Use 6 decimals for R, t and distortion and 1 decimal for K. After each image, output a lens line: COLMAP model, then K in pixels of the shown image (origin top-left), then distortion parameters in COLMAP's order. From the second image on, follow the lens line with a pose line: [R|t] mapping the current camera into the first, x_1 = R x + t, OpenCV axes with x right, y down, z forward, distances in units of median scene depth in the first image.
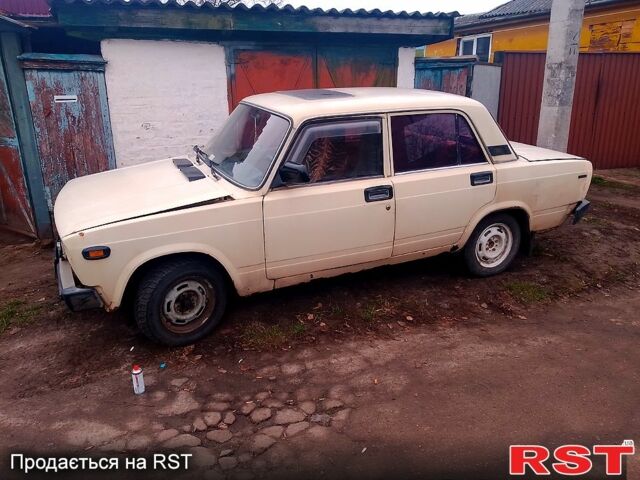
lens RADIAL K [[533.3, 0, 320.8], [0, 533.3, 251.8], [0, 0, 1]] dist [-0.003587, -0.009129]
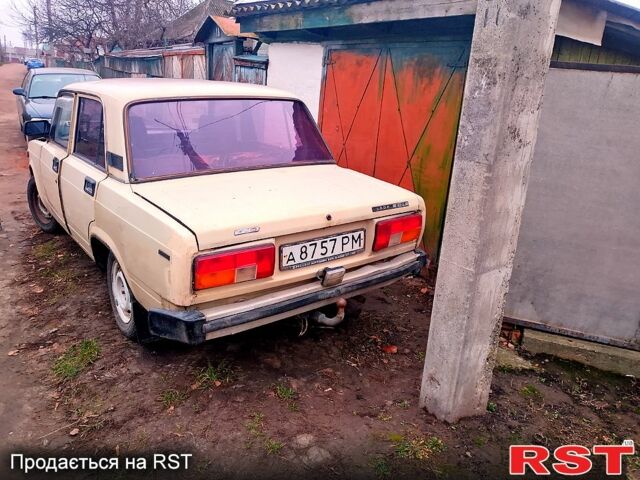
lens RADIAL K [[515.4, 0, 320.2], [0, 515.4, 241.5], [0, 0, 1]] dist [-0.003782, -0.007710]
pose [[0.194242, 0.309575, -0.930824, 0.811930], [-0.371208, 0.901530, 0.222369, -0.266400], [0.908006, 0.302335, 0.290032, 0.816917]]
